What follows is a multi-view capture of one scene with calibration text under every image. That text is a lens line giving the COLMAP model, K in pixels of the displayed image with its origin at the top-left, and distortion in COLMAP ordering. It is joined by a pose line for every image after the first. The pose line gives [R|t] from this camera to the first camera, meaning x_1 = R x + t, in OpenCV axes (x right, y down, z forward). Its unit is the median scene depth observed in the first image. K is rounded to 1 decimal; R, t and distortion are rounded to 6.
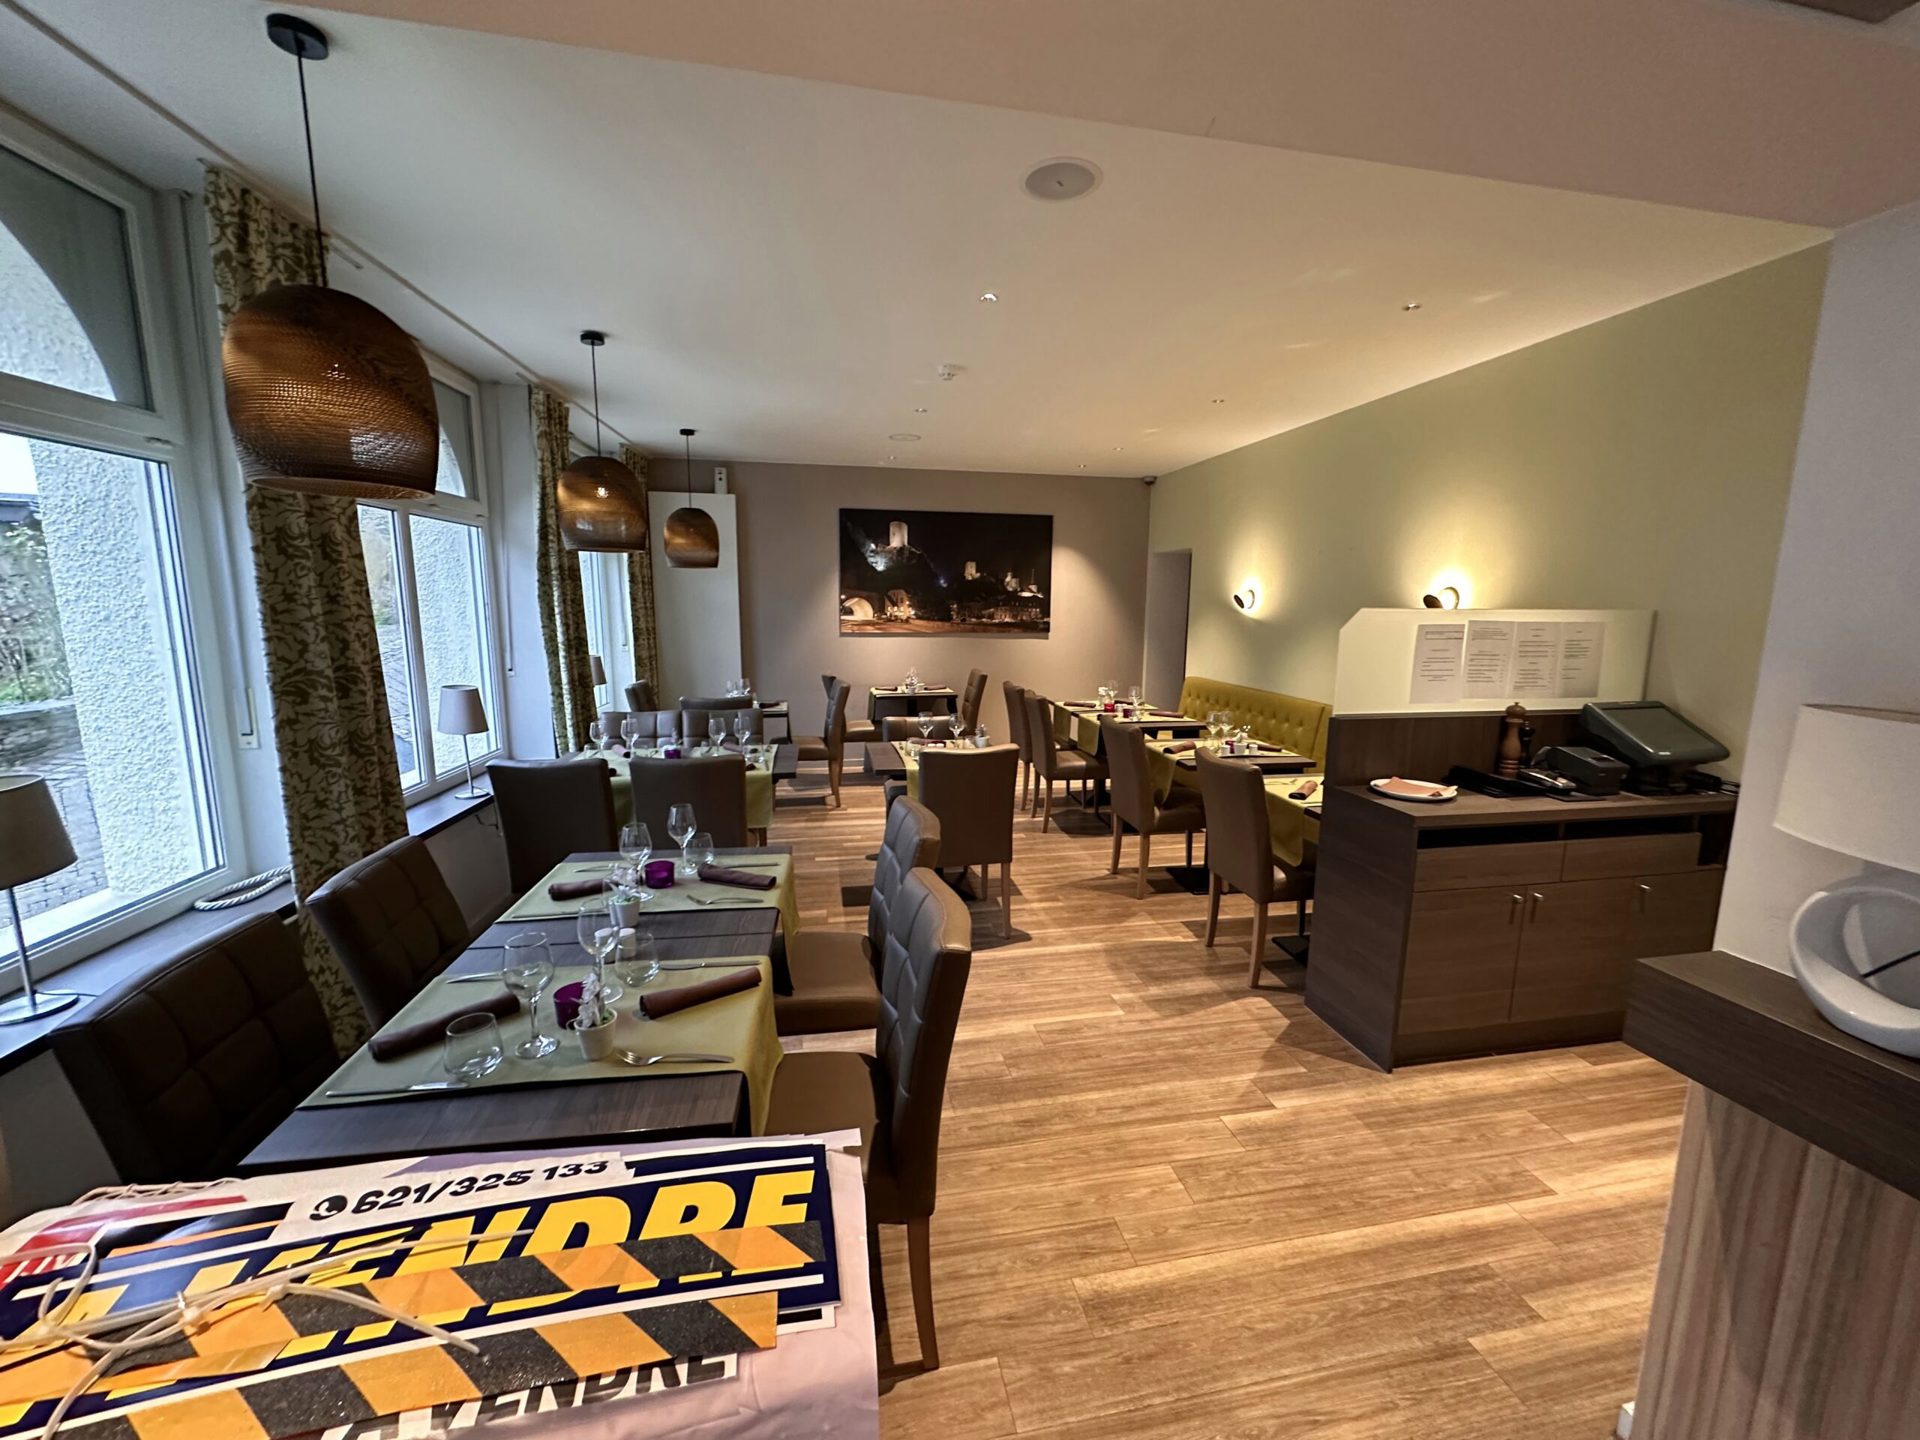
lens RADIAL K [[768.1, 0, 954.6], [0, 768.1, 722.2], [0, 0, 1]] dist [-0.003235, -0.000130]
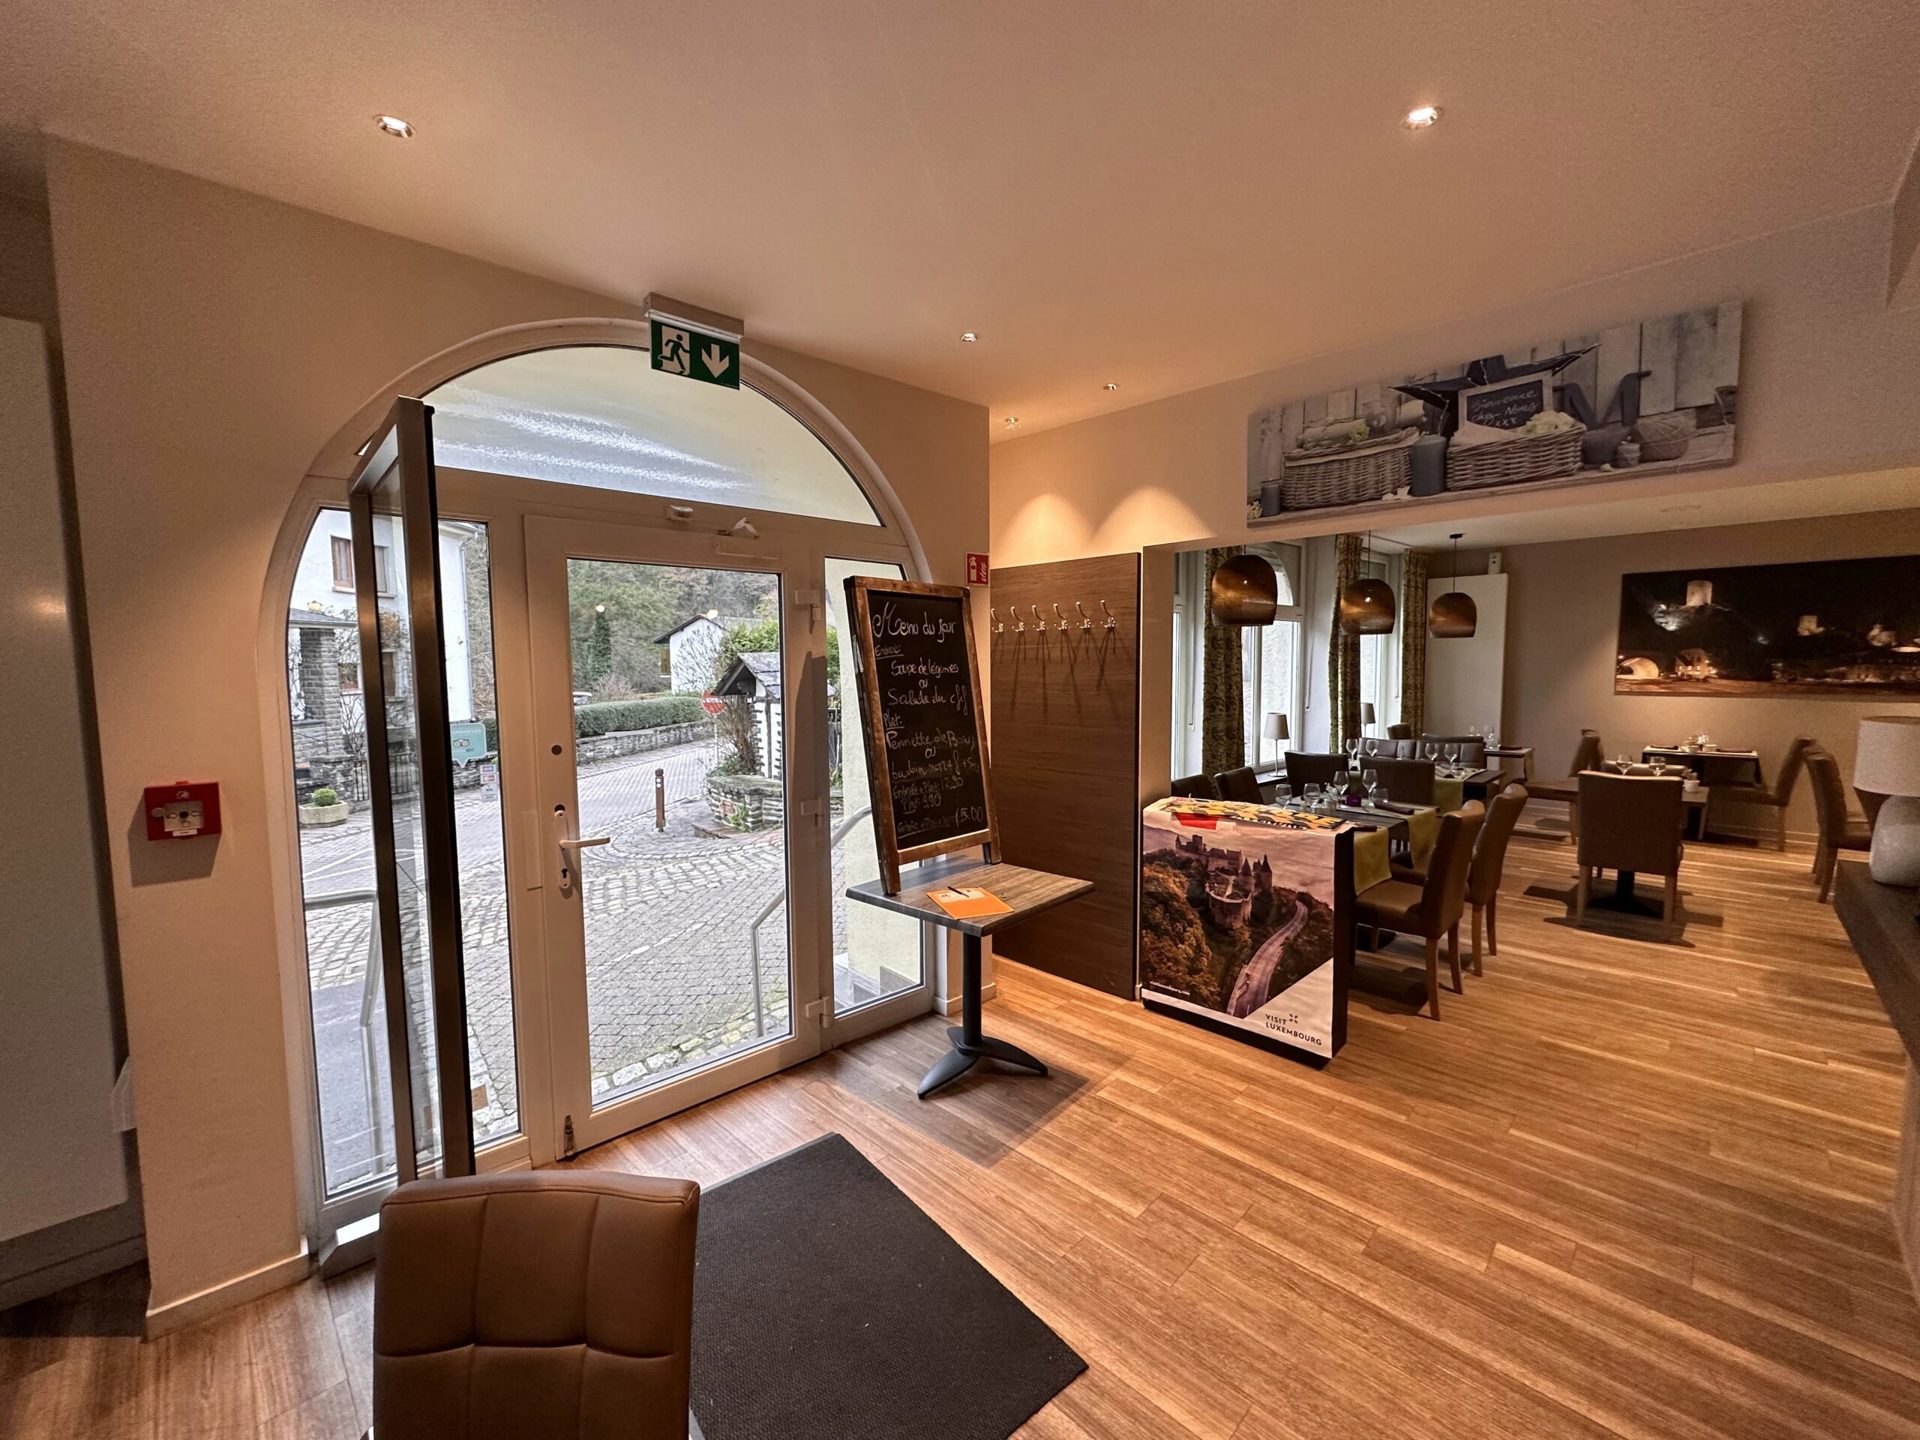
lens RADIAL K [[768.1, 0, 960.0], [0, 768.1, 718.4], [0, 0, 1]] dist [-0.003235, -0.000130]
pose [[0.559291, 0.046094, -0.827689, 0.433353], [-0.114877, 0.993129, -0.022318, 0.091862], [0.820973, 0.107565, 0.560744, -0.625022]]
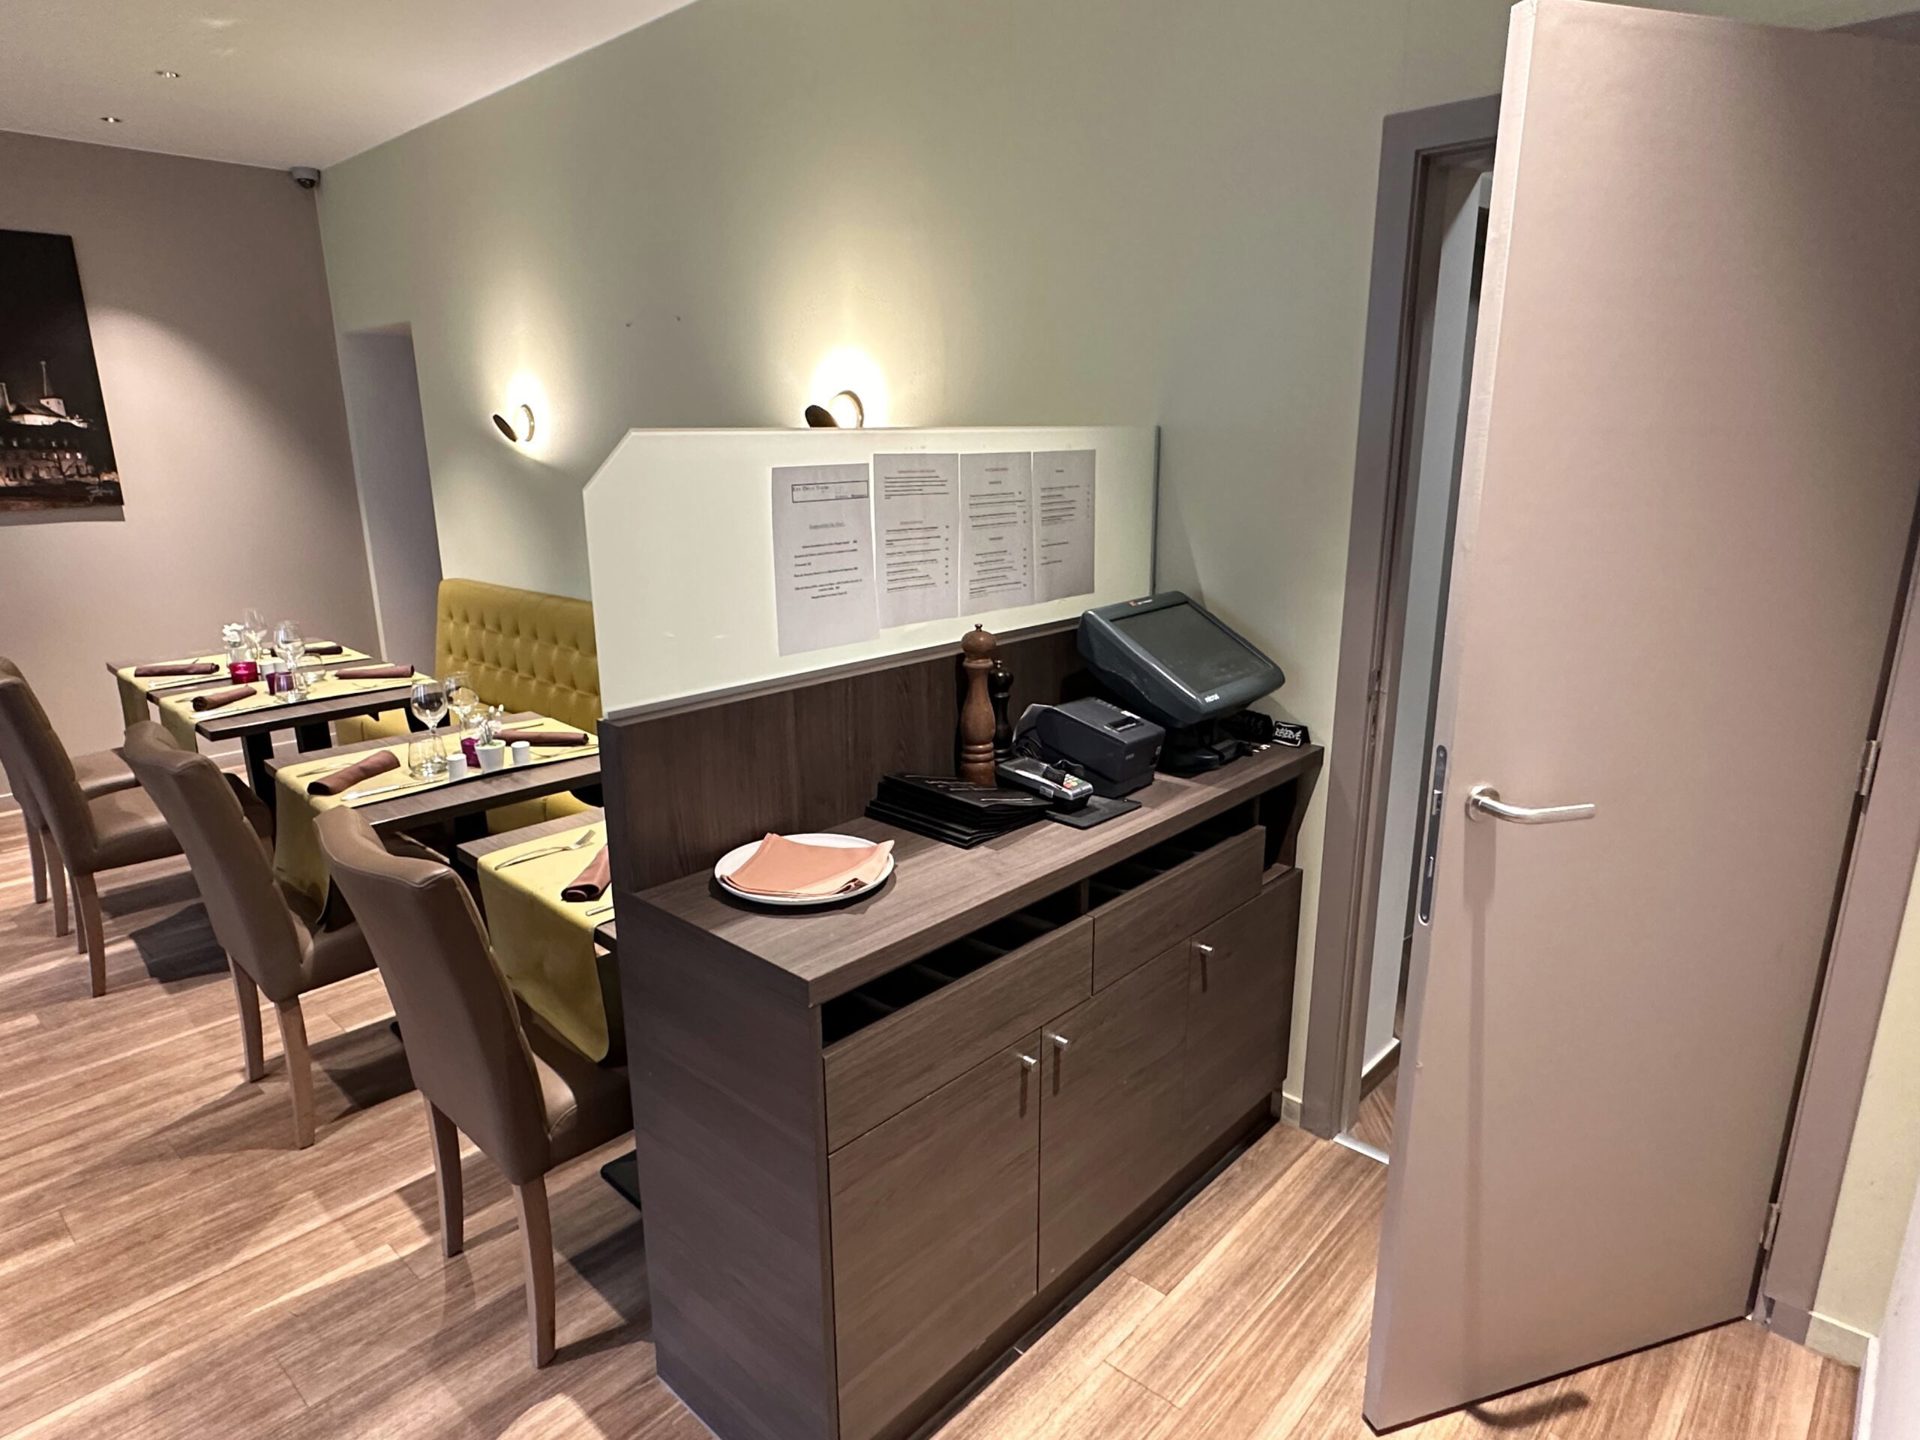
lens RADIAL K [[1114.9, 0, 945.6], [0, 1114.9, 727.7], [0, 0, 1]] dist [-0.000721, -0.002125]
pose [[0.808830, -0.166134, 0.564087, 0.252778], [0.108366, 0.984943, 0.134700, -0.047511], [-0.577972, -0.047821, 0.814654, 0.356295]]
